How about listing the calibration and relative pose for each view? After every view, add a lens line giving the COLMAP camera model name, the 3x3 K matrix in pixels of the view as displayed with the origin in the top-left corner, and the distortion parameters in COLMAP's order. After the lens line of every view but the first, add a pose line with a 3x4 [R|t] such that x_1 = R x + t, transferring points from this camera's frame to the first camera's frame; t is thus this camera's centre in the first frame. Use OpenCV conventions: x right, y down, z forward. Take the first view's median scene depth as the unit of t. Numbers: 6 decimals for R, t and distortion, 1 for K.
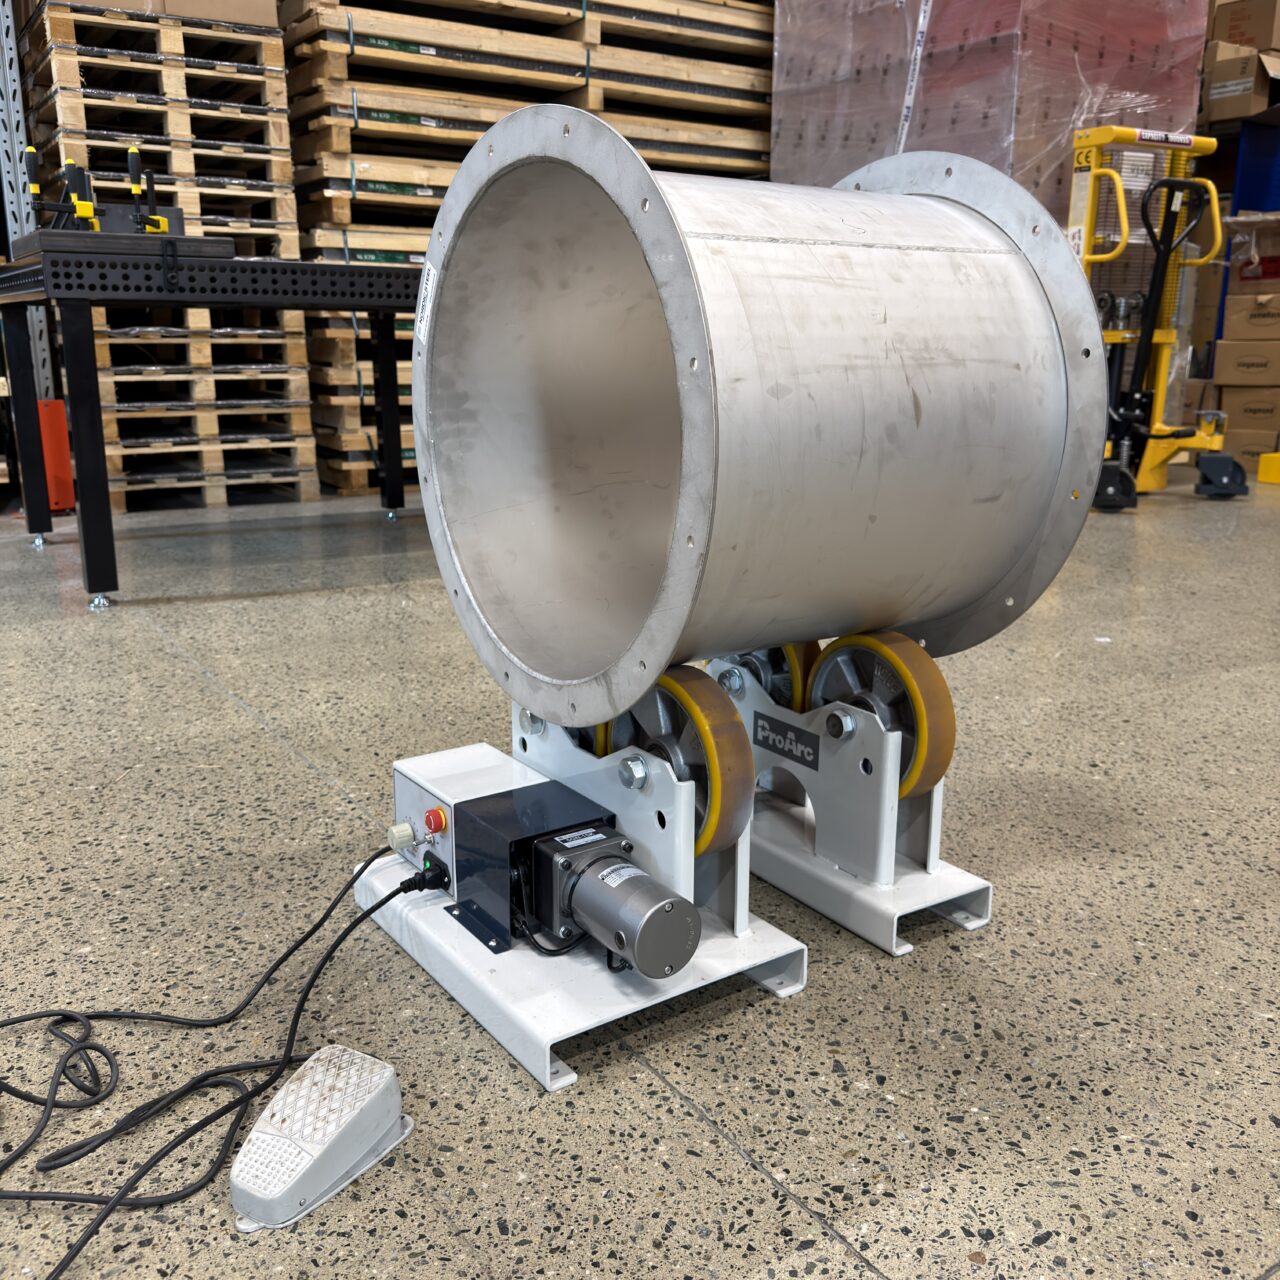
lens RADIAL K [[1207.1, 0, 640.0], [0, 1207.1, 640.0], [0, 0, 1]] dist [0.107505, -0.232084]
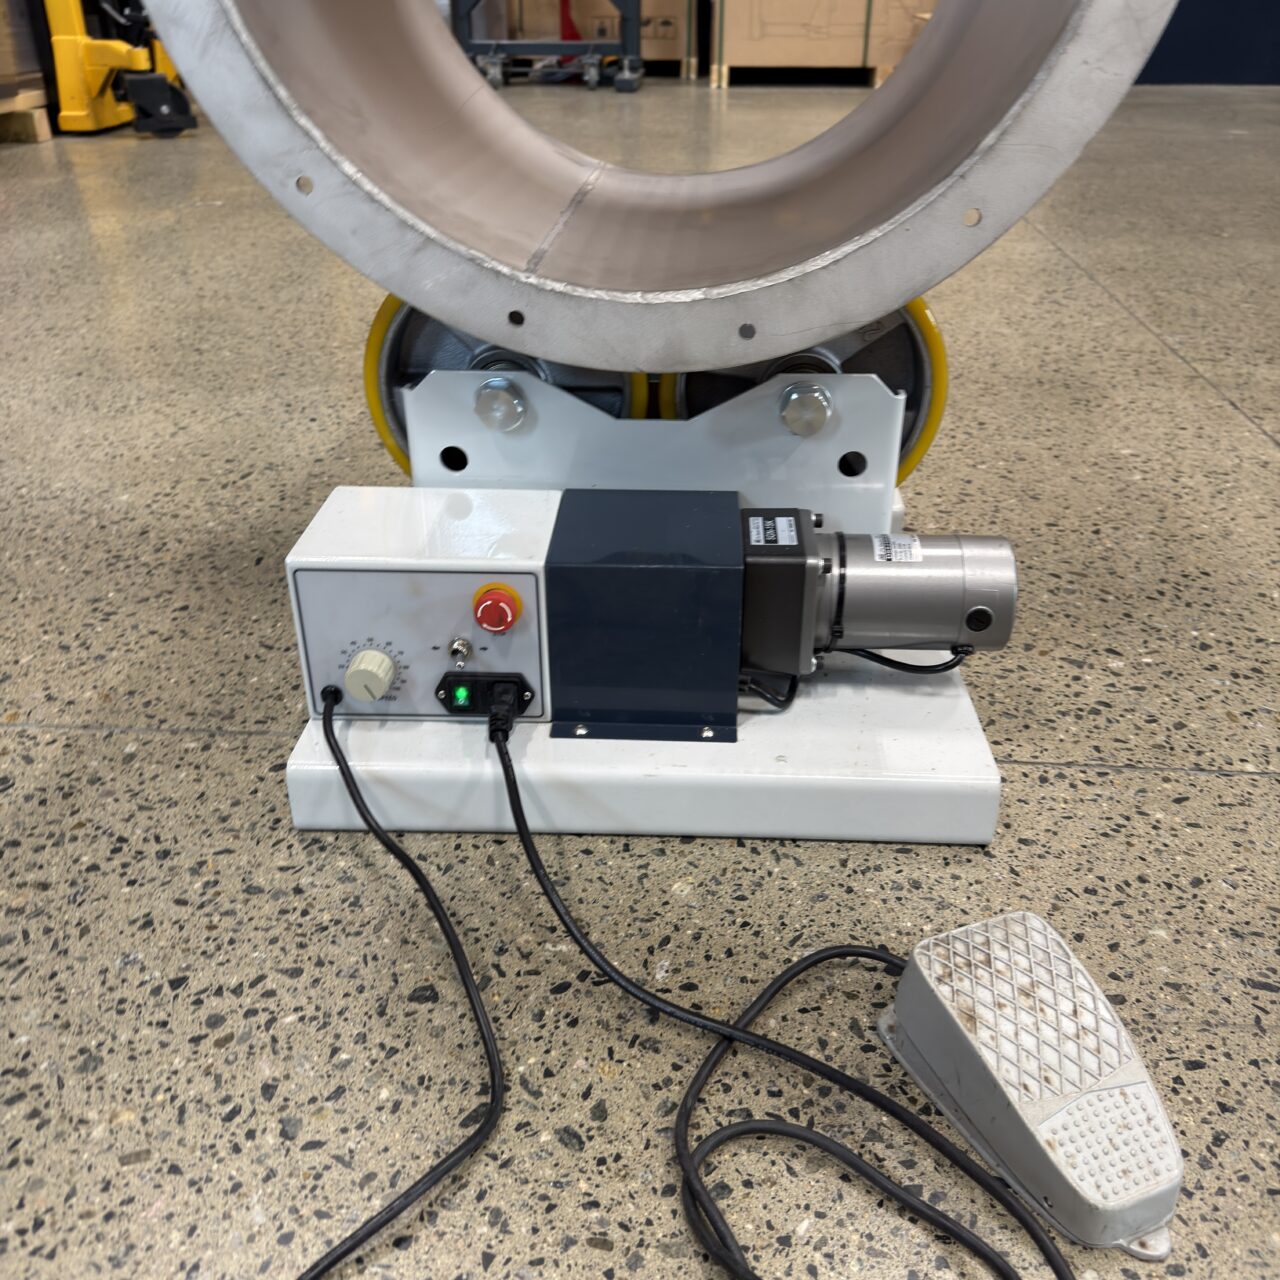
lens RADIAL K [[1183.2, 0, 659.8], [0, 1183.2, 638.4], [0, 0, 1]] dist [0.108971, -0.141083]
pose [[0.606629, -0.389843, 0.692837, -0.555700], [0.196346, 0.917982, 0.344612, -0.017357], [-0.770357, -0.073016, 0.633419, 0.632507]]
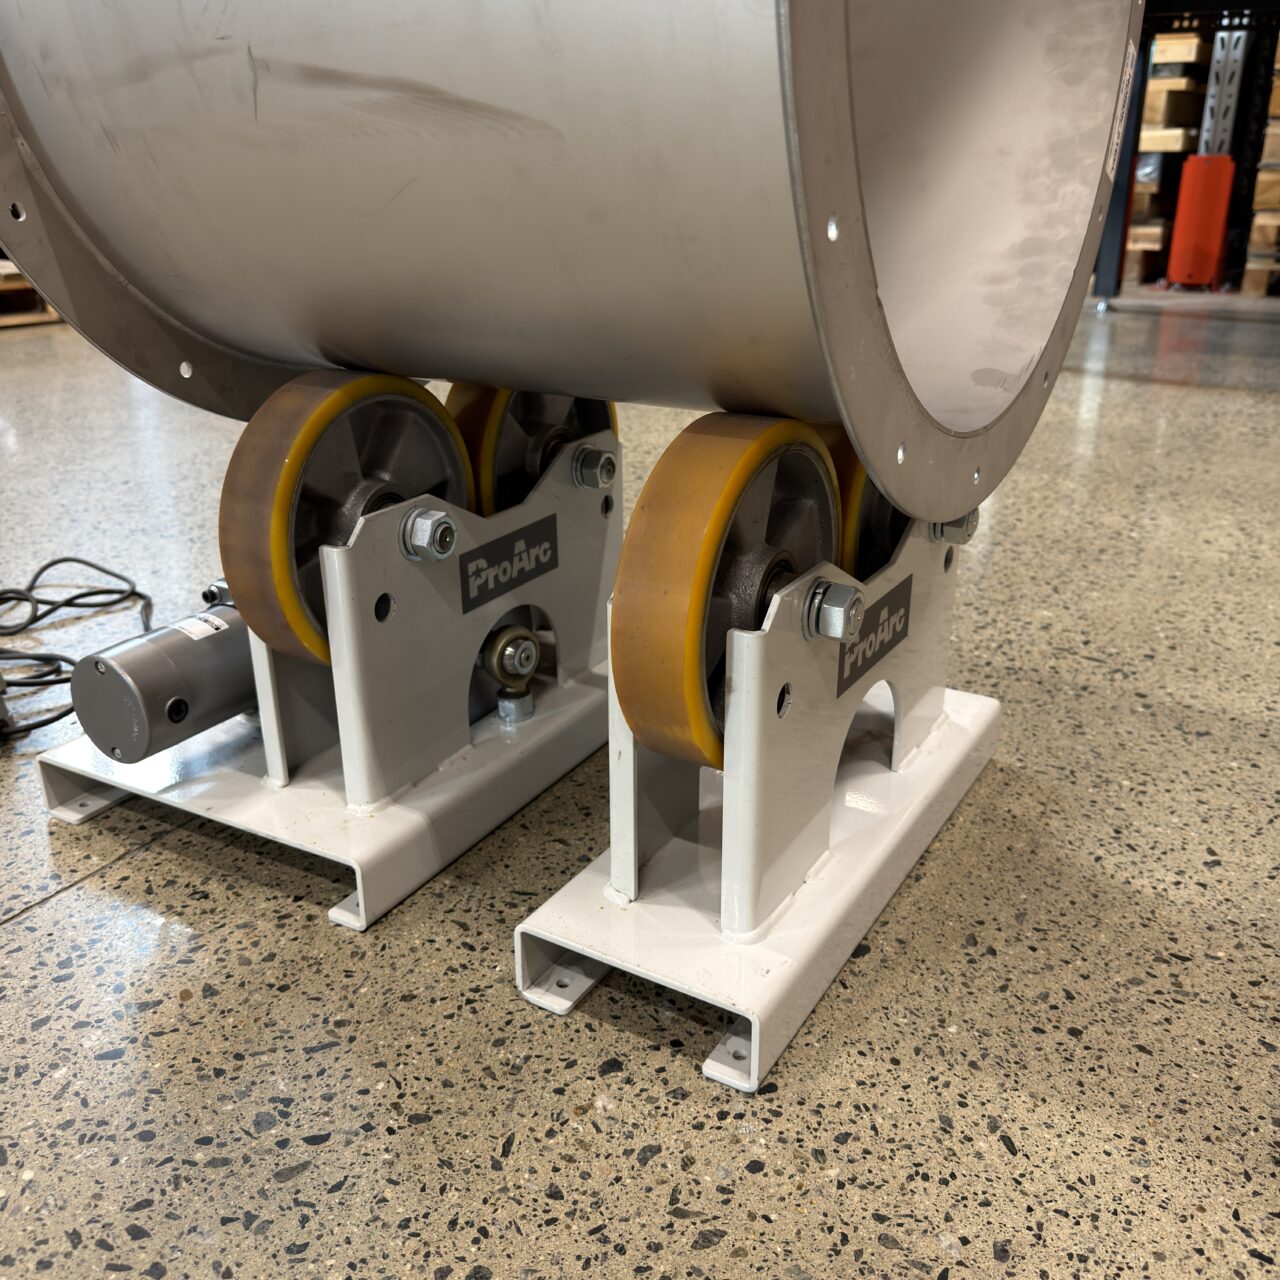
lens RADIAL K [[1204.0, 0, 640.0], [0, 1204.0, 640.0], [0, 0, 1]] dist [-0.056681, 0.095130]
pose [[0.433866, 0.337388, -0.835422, 0.677470], [-0.206705, 0.939781, 0.272185, -0.052423], [0.876945, 0.054594, 0.477479, 0.846067]]
